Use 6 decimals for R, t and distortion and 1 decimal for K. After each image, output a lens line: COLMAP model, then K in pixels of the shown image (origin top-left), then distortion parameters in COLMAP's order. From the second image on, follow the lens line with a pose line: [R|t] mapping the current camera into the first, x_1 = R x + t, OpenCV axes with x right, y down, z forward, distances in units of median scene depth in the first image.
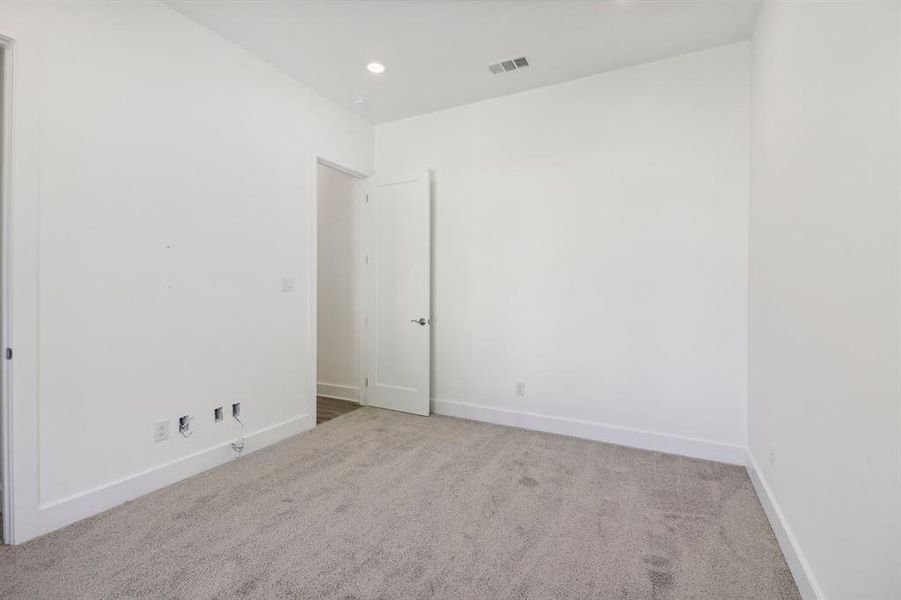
lens RADIAL K [[429.7, 0, 448.0], [0, 429.7, 297.0], [0, 0, 1]] dist [0.033972, -0.004123]
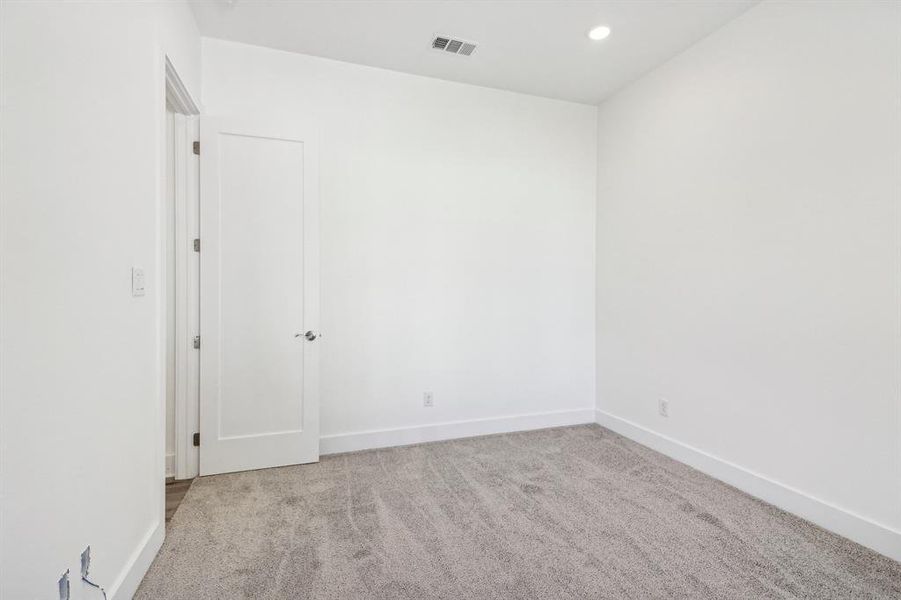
lens RADIAL K [[429.7, 0, 452.6], [0, 429.7, 296.0], [0, 0, 1]] dist [0.033972, -0.004123]
pose [[0.674138, -0.014734, 0.738458, -0.547250], [0.016626, 0.999850, 0.004771, -0.012218], [-0.738418, 0.009061, 0.674282, 0.399864]]
